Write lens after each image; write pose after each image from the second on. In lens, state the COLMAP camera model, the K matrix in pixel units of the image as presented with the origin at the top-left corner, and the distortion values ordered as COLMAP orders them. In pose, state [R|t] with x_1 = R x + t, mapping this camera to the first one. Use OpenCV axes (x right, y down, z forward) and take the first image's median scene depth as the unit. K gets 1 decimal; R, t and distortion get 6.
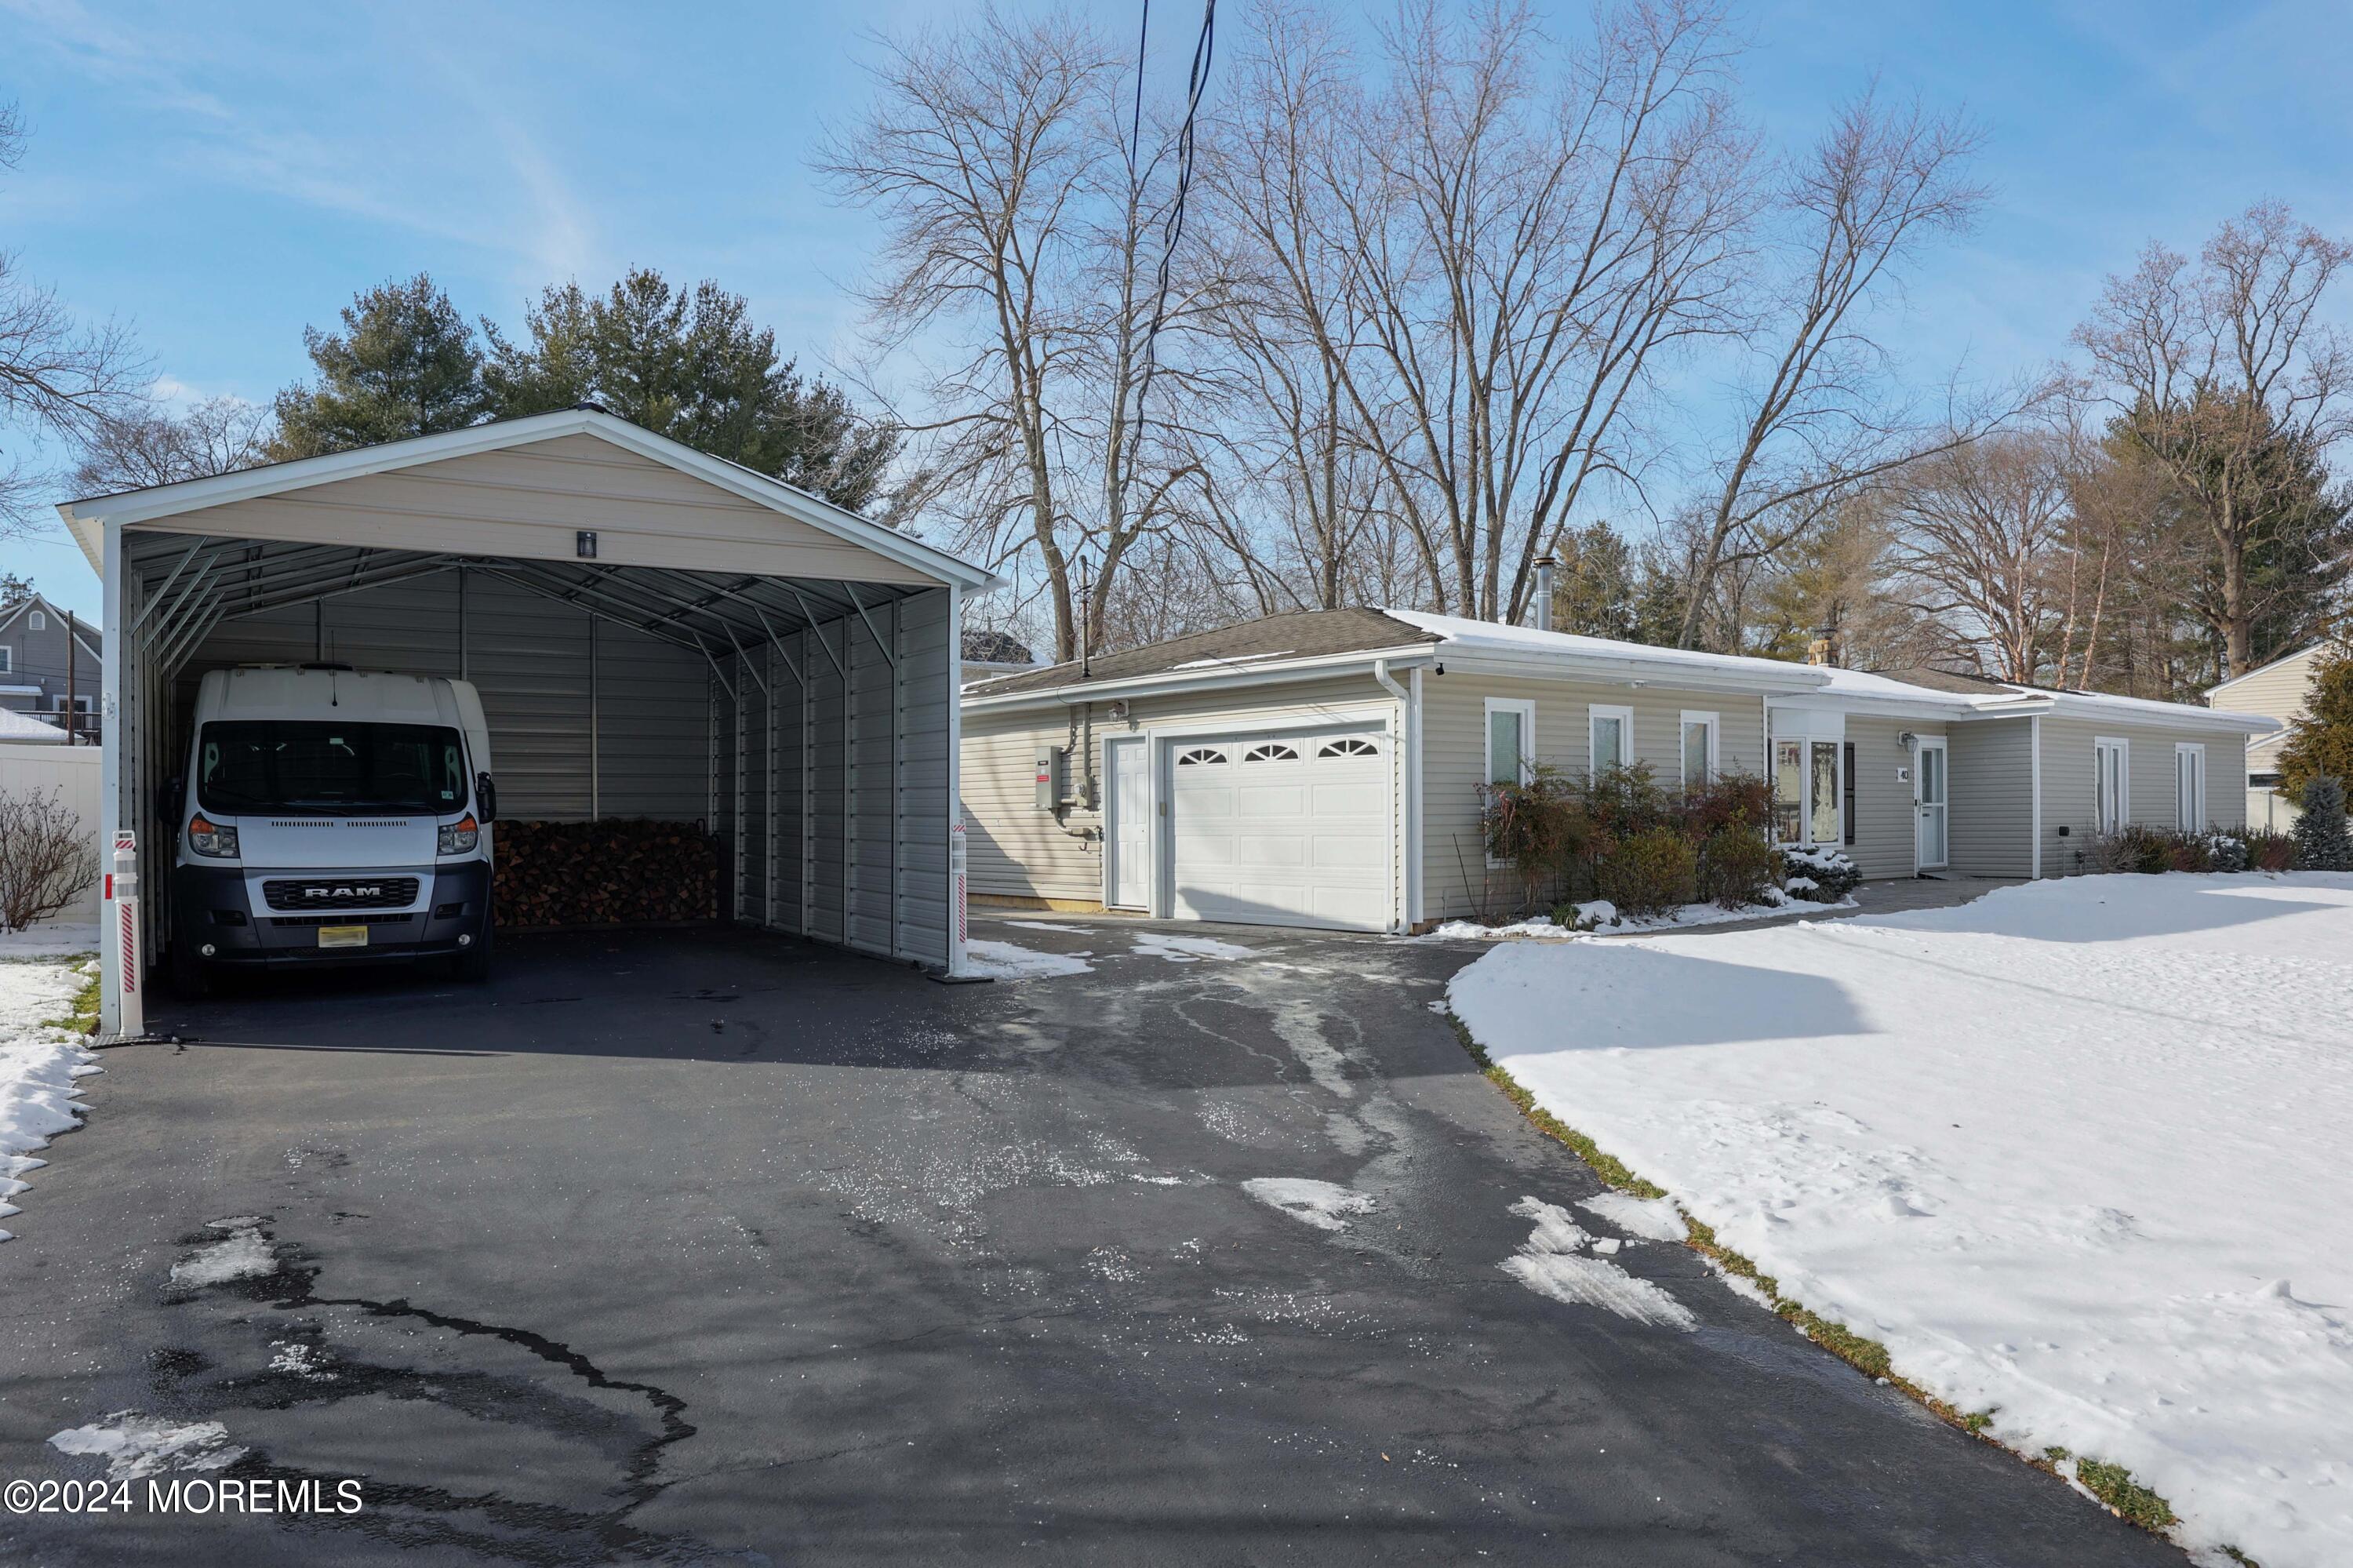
lens RADIAL K [[1400.0, 0, 1152.8], [0, 1400.0, 758.7], [0, 0, 1]] dist [0.002917, -0.003040]
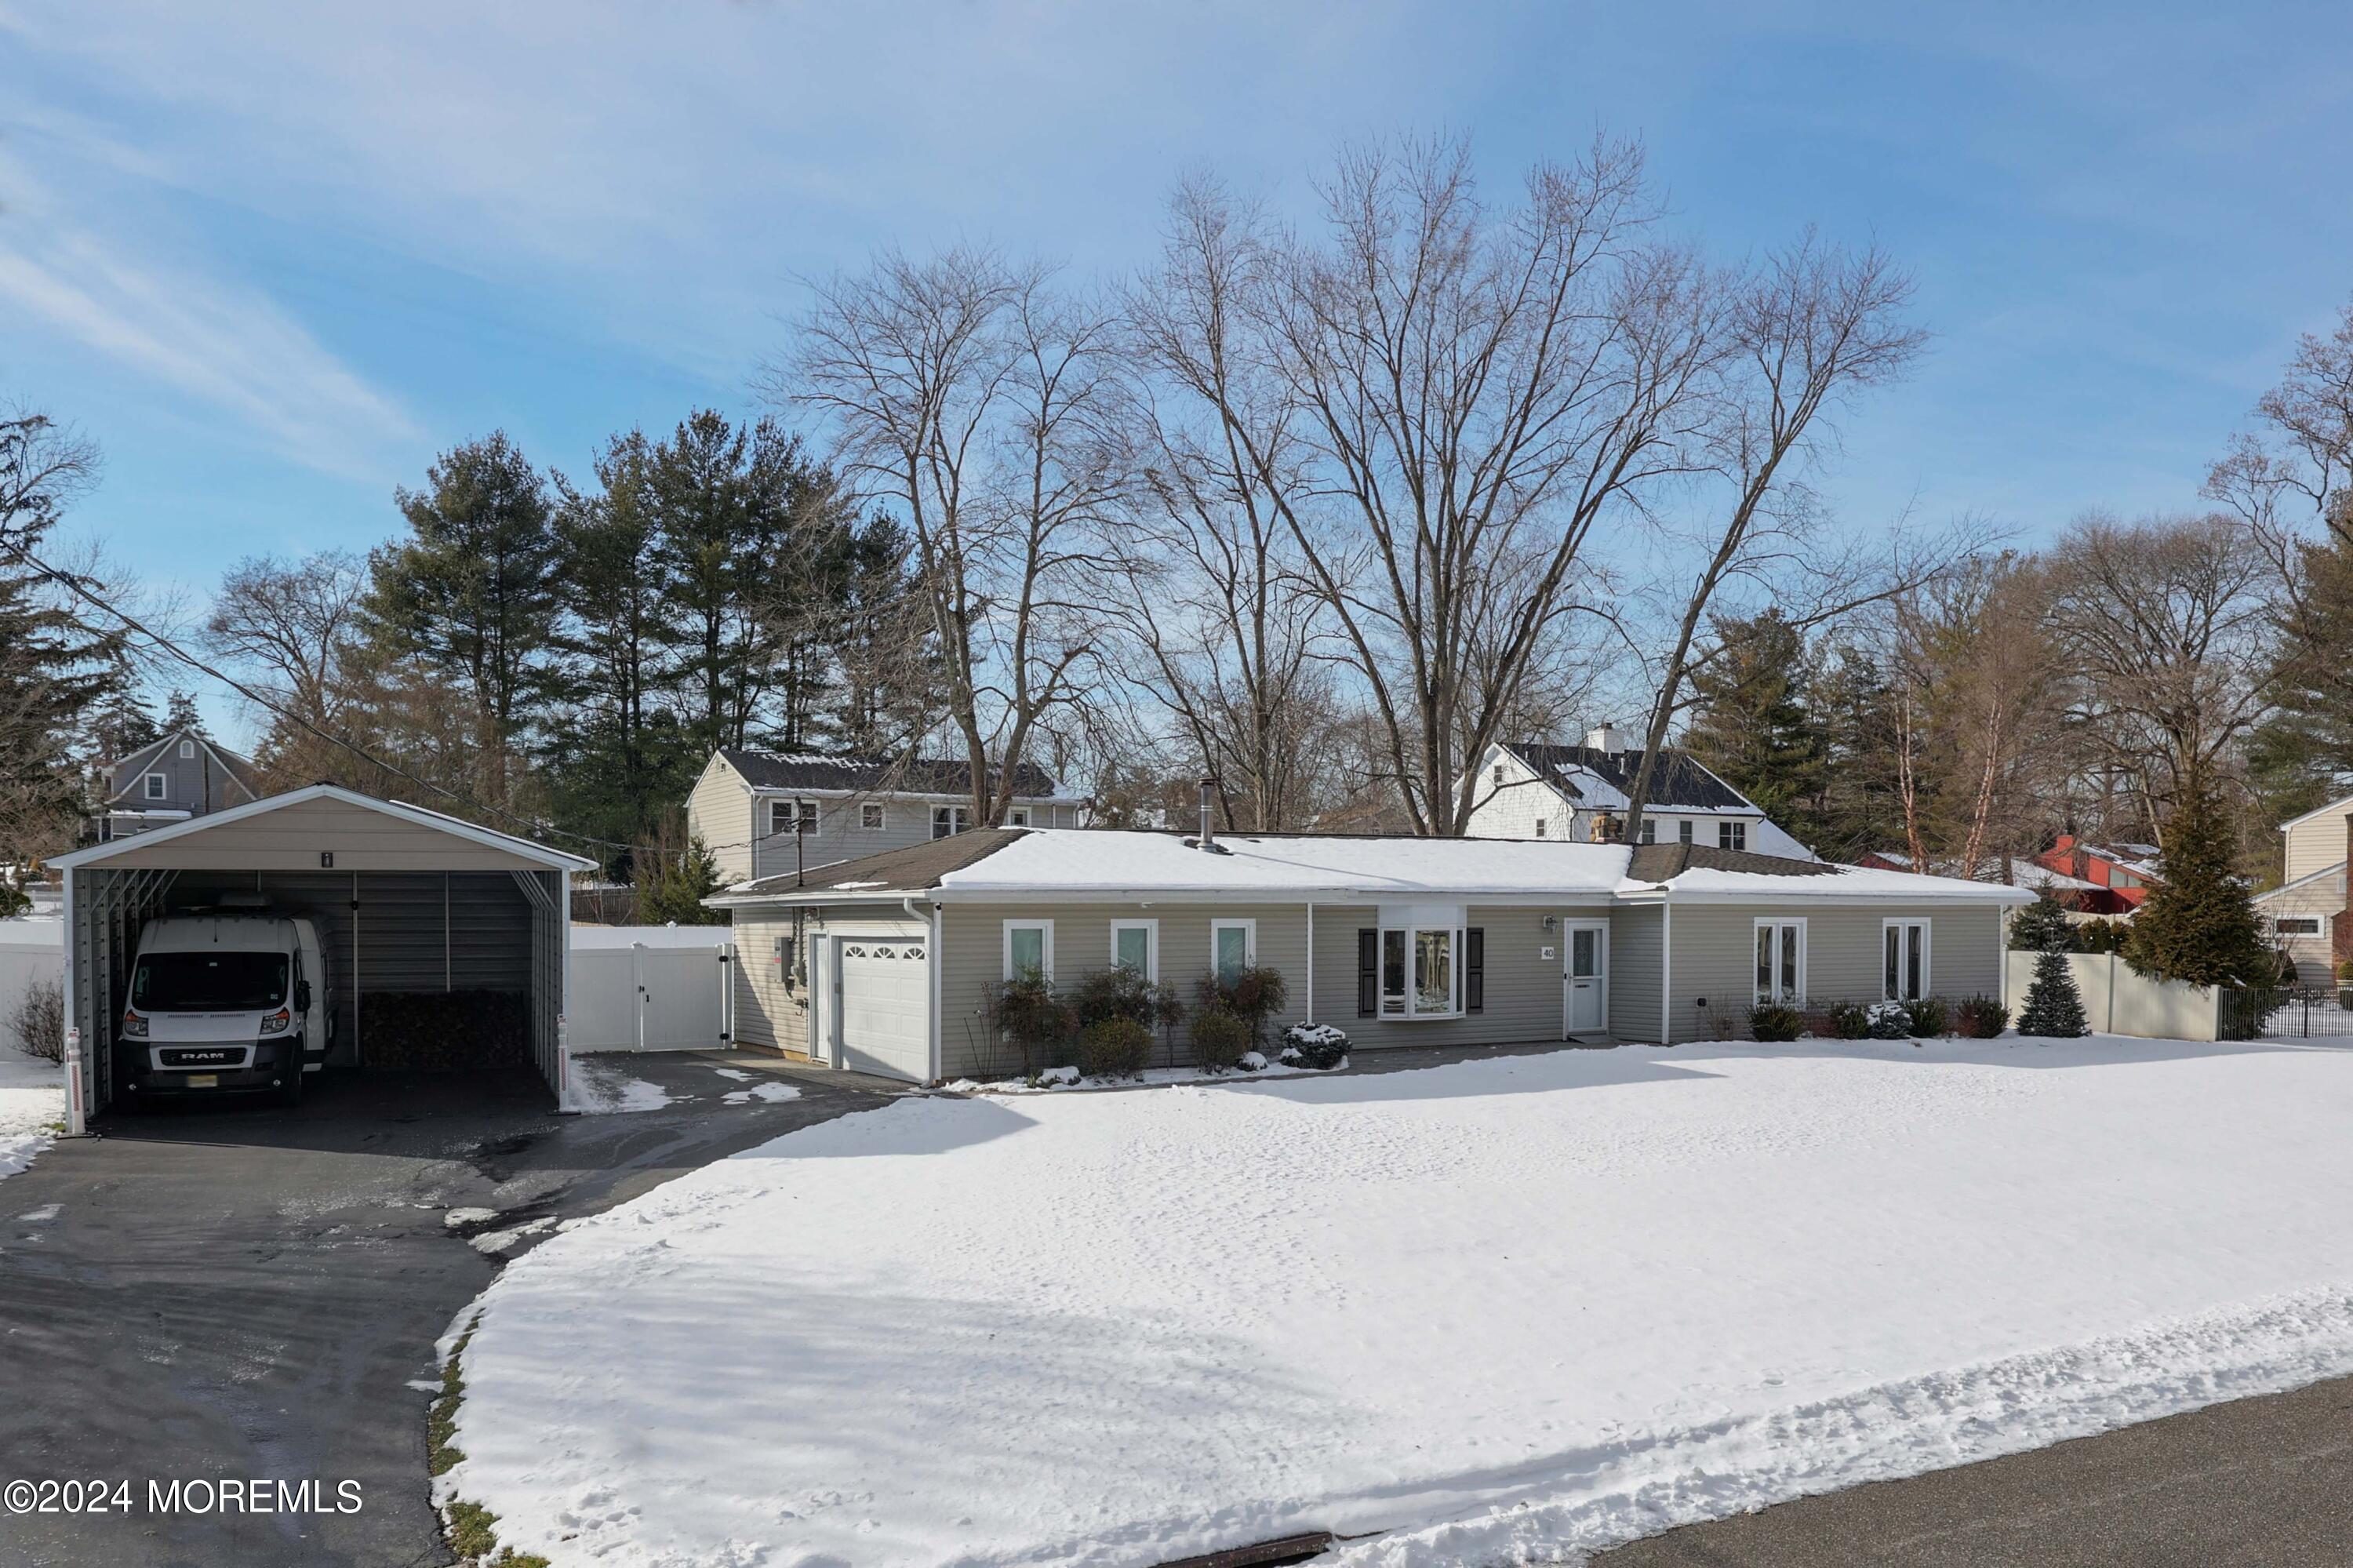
lens RADIAL K [[1556.7, 0, 1164.9], [0, 1556.7, 922.6], [0, 0, 1]] dist [-0.000630, -0.006342]
pose [[0.991209, 0.010407, -0.131895, 0.266425], [-0.004211, 0.998878, 0.047164, -0.051326], [0.132238, -0.046194, 0.990141, -0.236085]]
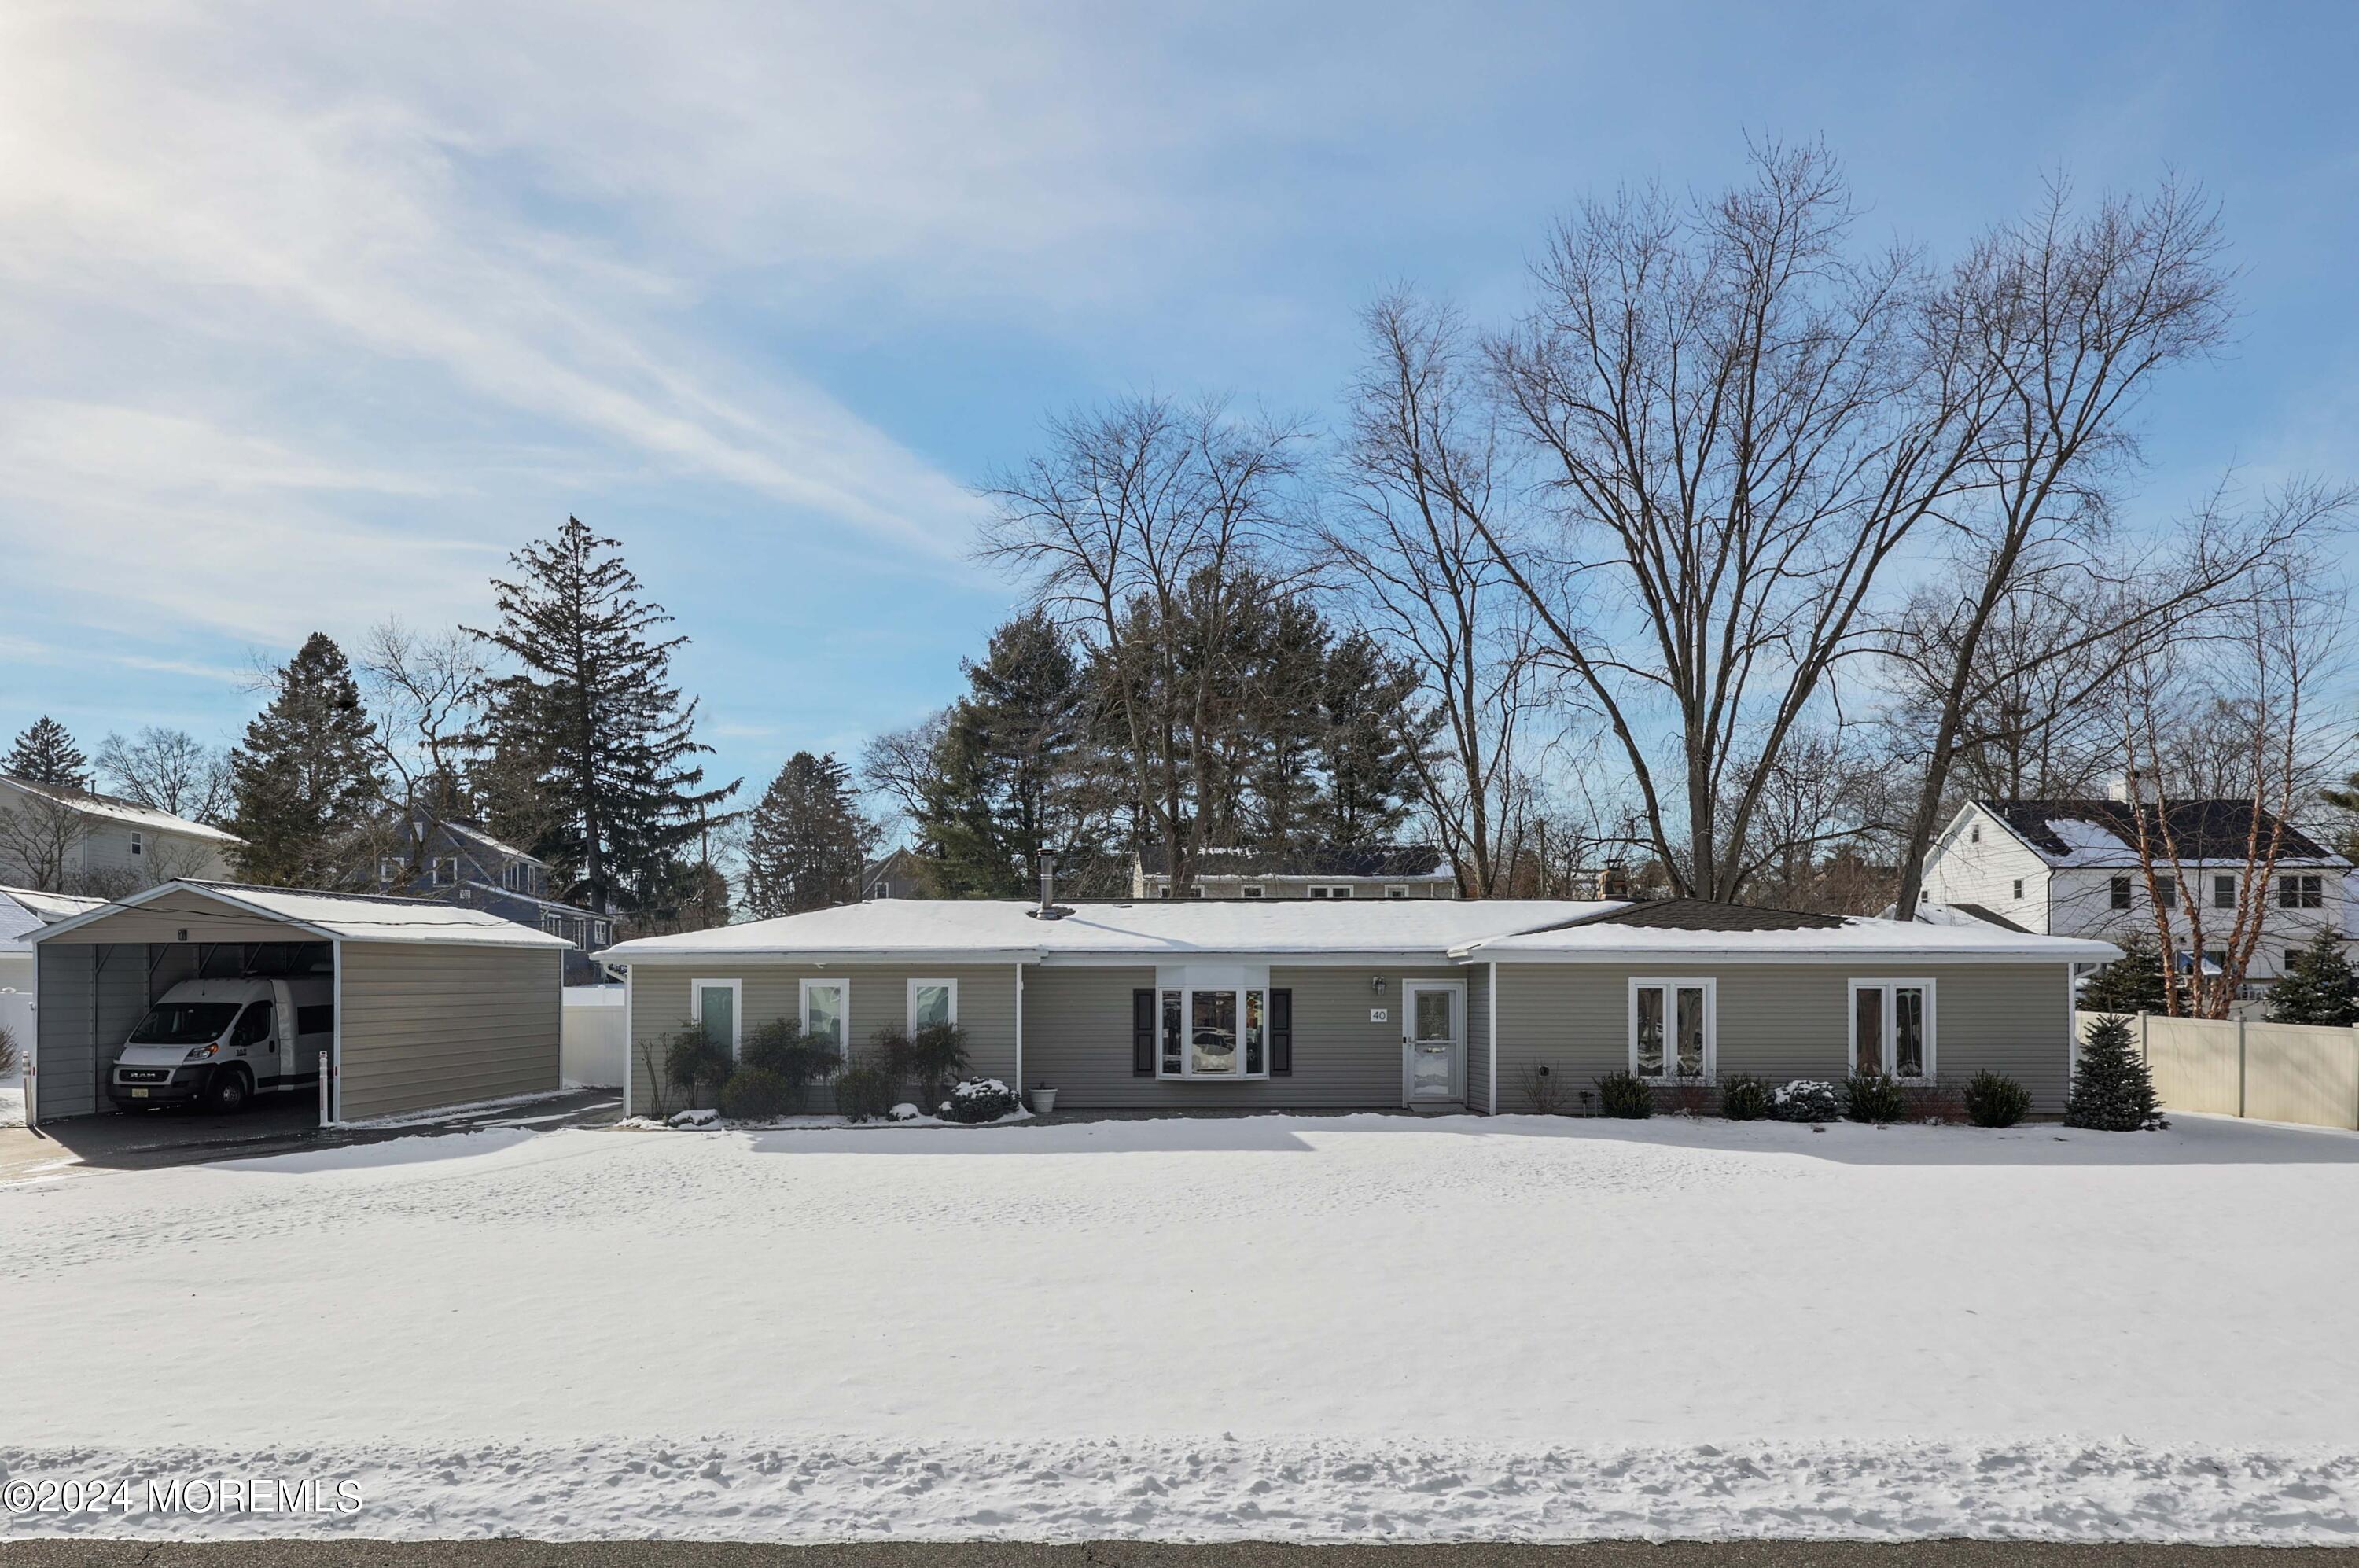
lens RADIAL K [[1355.9, 0, 1272.9], [0, 1355.9, 960.3], [0, 0, 1]] dist [-0.002060, -0.001098]
pose [[0.832125, -0.001988, -0.554584, 0.735101], [0.015374, 0.999692, 0.019483, -0.038139], [0.554374, -0.024739, 0.831900, 0.029037]]
